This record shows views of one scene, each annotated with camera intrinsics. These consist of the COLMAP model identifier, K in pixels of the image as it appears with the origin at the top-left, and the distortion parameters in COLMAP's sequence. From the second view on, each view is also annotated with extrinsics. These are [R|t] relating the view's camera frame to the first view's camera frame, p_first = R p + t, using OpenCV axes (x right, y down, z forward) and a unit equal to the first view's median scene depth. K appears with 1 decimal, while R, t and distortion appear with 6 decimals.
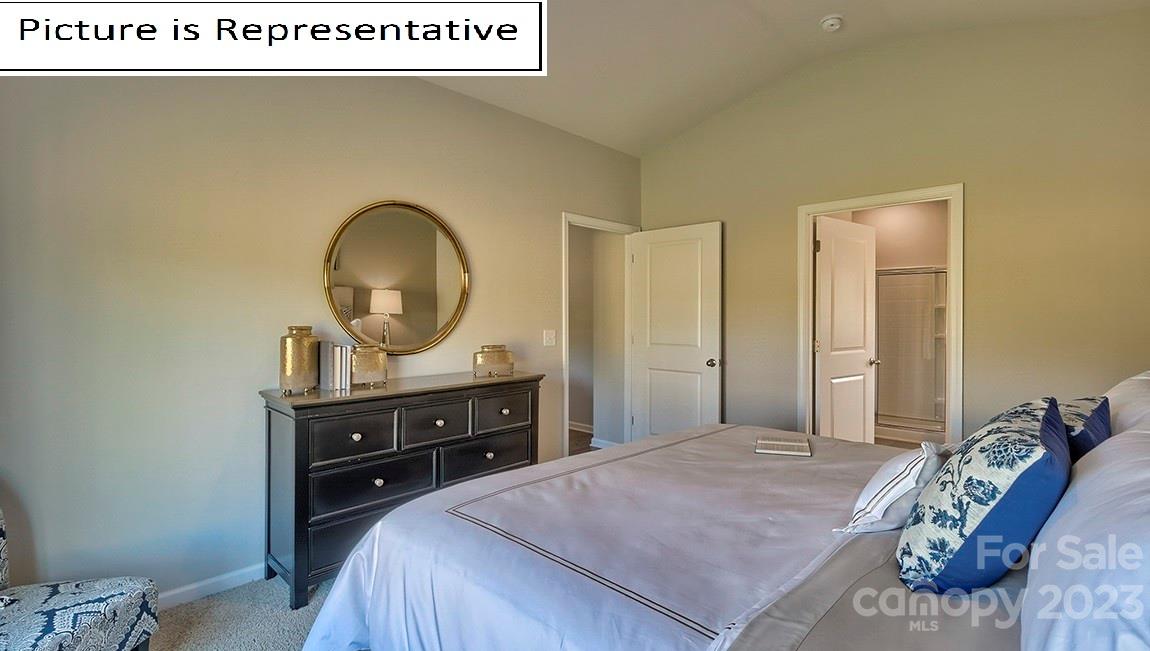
lens RADIAL K [[518.2, 0, 575.0], [0, 518.2, 325.5], [0, 0, 1]] dist [-0.000375, -0.000657]
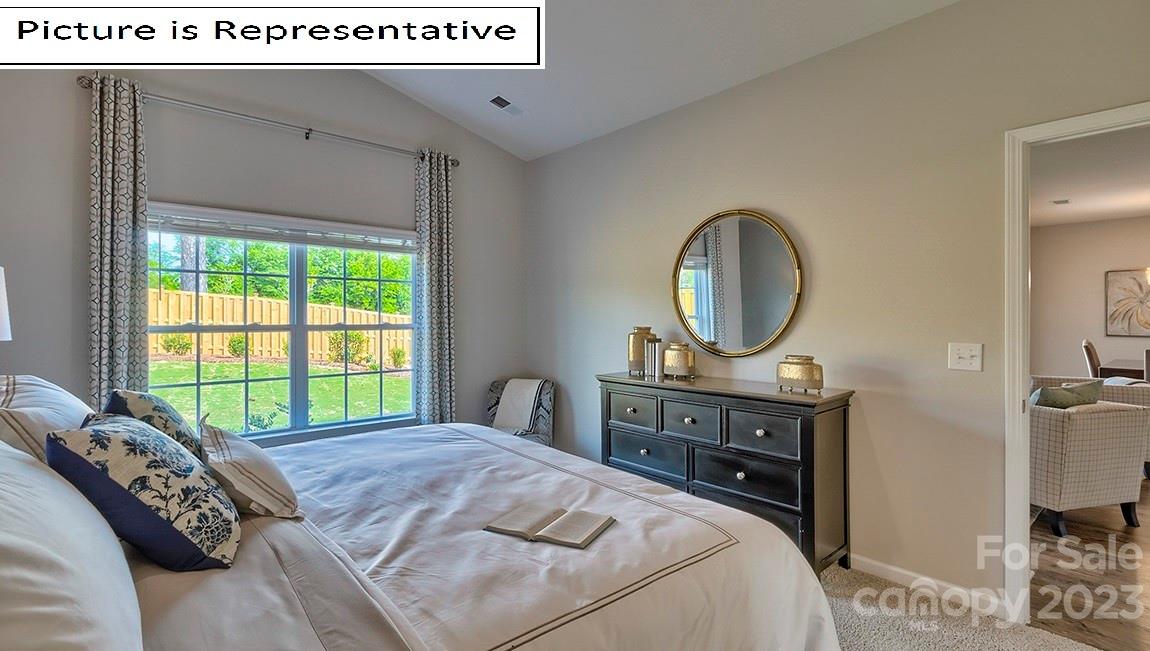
lens RADIAL K [[518.2, 0, 575.0], [0, 518.2, 325.5], [0, 0, 1]] dist [-0.000375, -0.000657]
pose [[-0.059155, 0.012881, -0.998166, 0.786593], [-0.015207, 0.999789, 0.013803, -0.017782], [0.998133, 0.015996, -0.058947, 0.804777]]
